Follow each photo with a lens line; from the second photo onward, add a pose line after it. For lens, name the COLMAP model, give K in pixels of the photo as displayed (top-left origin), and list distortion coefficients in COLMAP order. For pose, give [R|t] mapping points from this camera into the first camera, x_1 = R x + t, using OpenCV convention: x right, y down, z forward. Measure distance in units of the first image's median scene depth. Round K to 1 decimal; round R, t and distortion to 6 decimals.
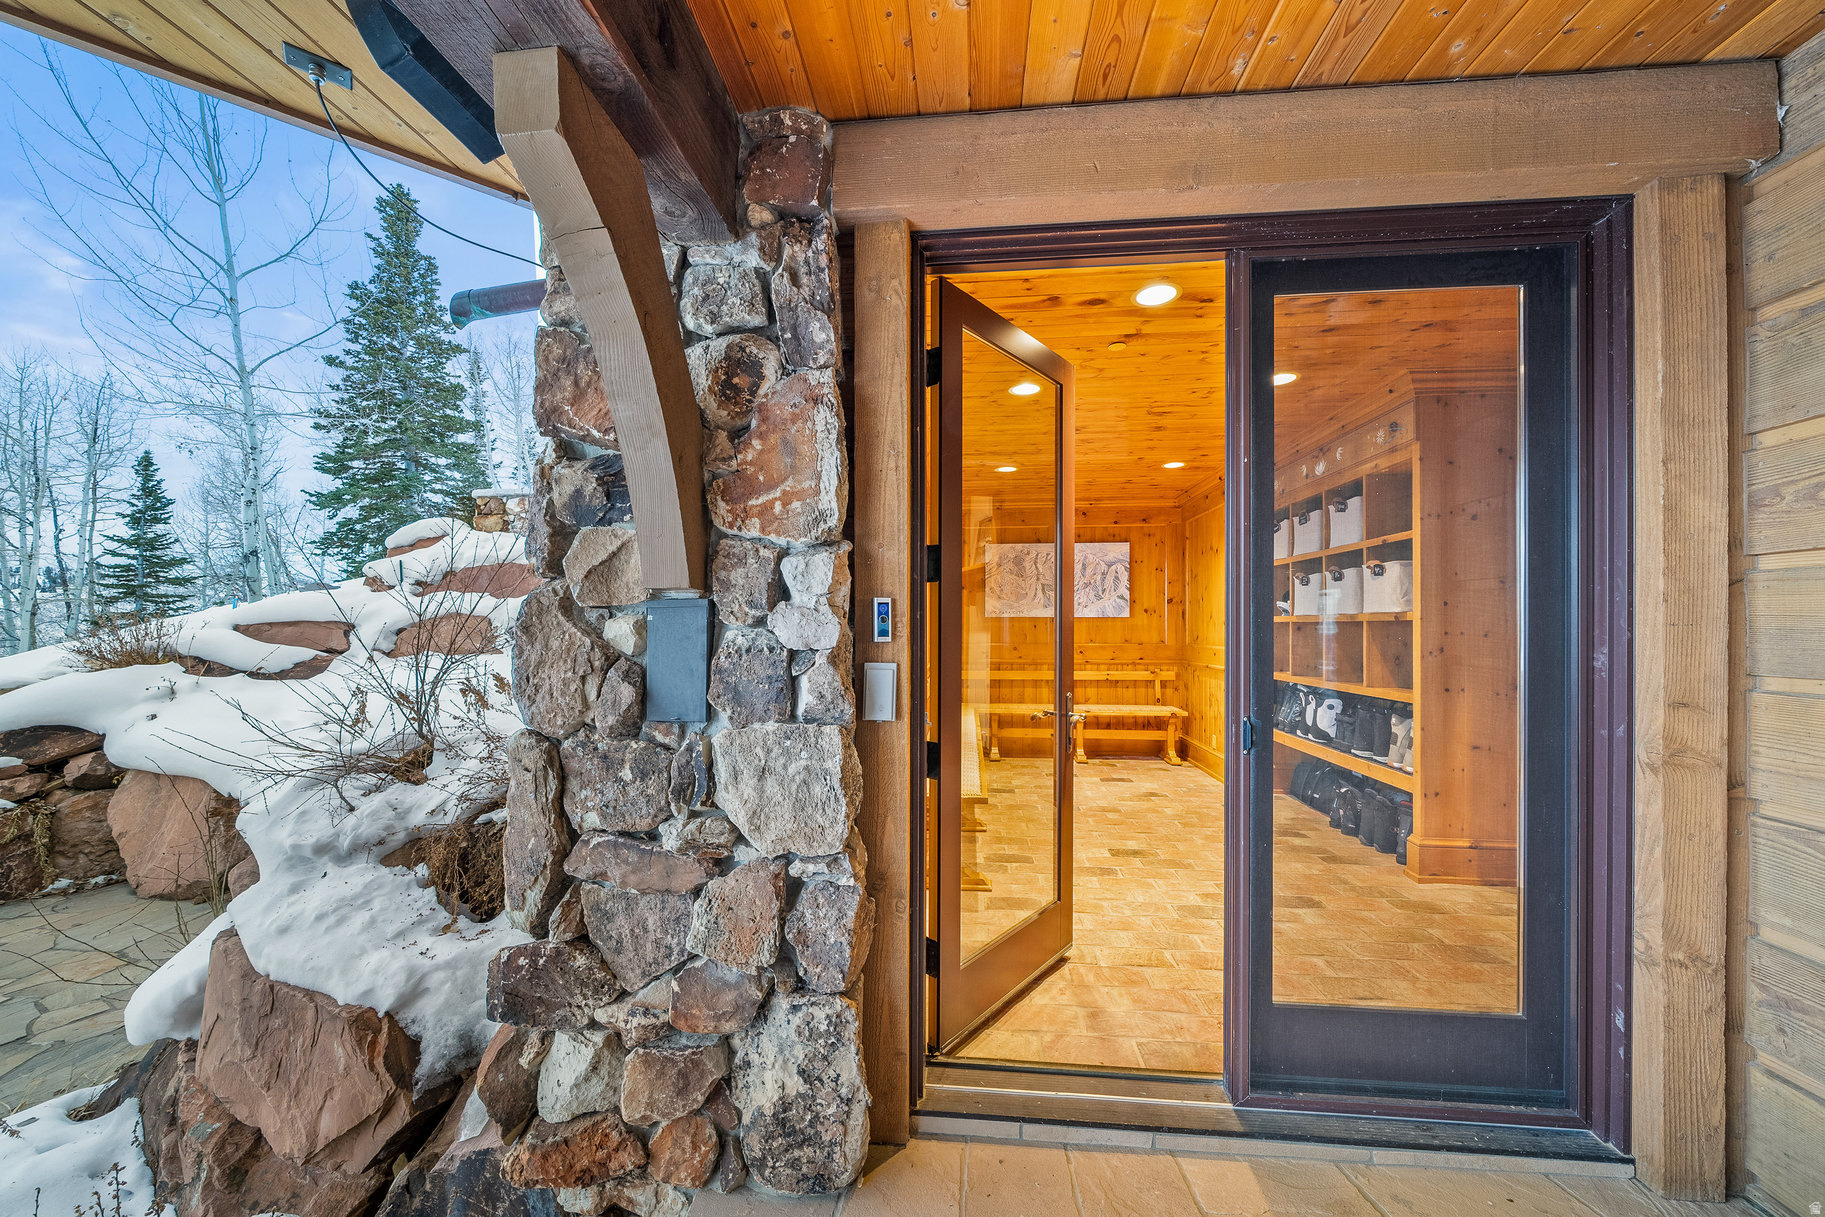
lens RADIAL K [[631.1, 0, 912.4], [0, 631.1, 625.5], [0, 0, 1]] dist [-0.000747, -0.000289]
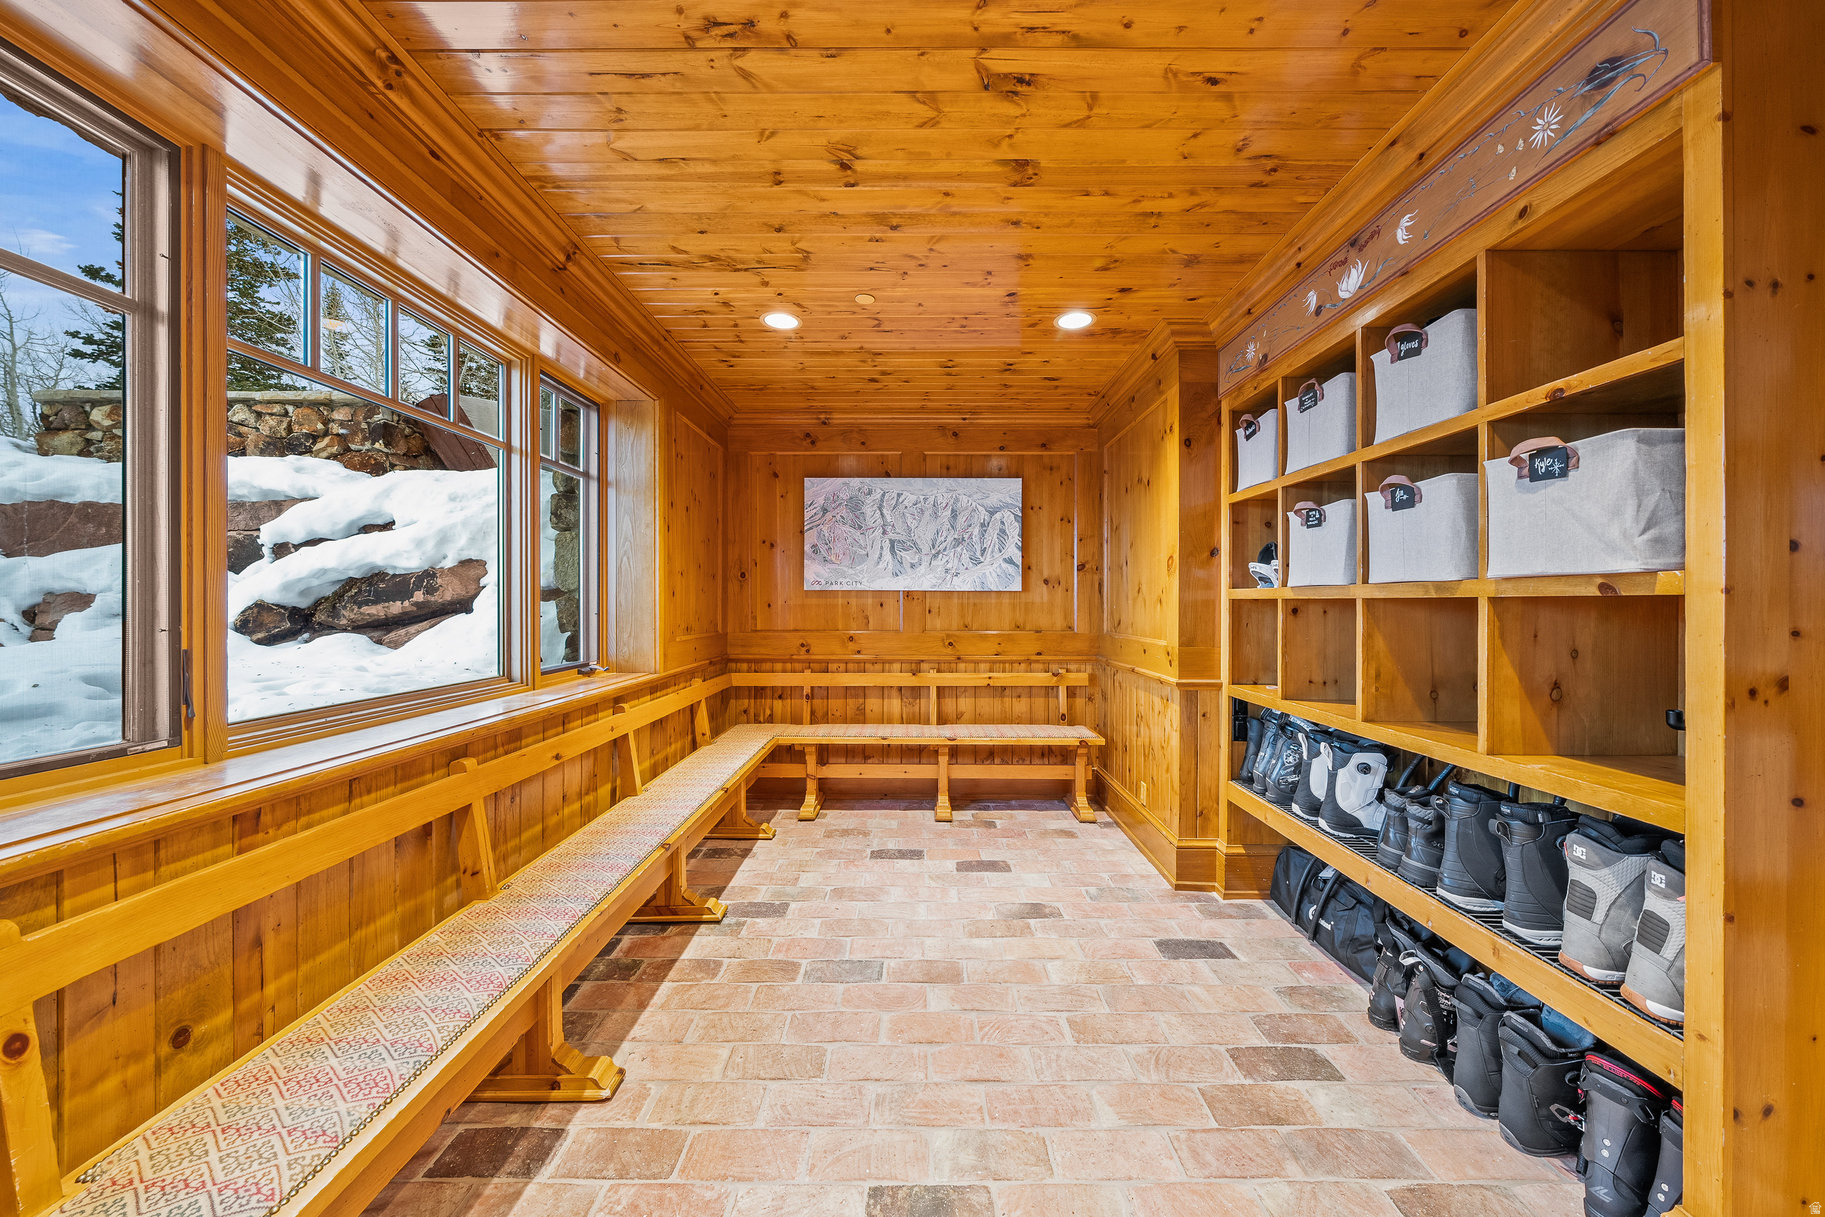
lens RADIAL K [[631.1, 0, 913.3], [0, 631.1, 599.9], [0, 0, 1]] dist [-0.000747, -0.000289]
pose [[0.995891, 0.001579, 0.090544, 0.255928], [-0.001372, 0.999996, -0.002348, -0.003380], [-0.090547, 0.002215, 0.995890, 0.525080]]
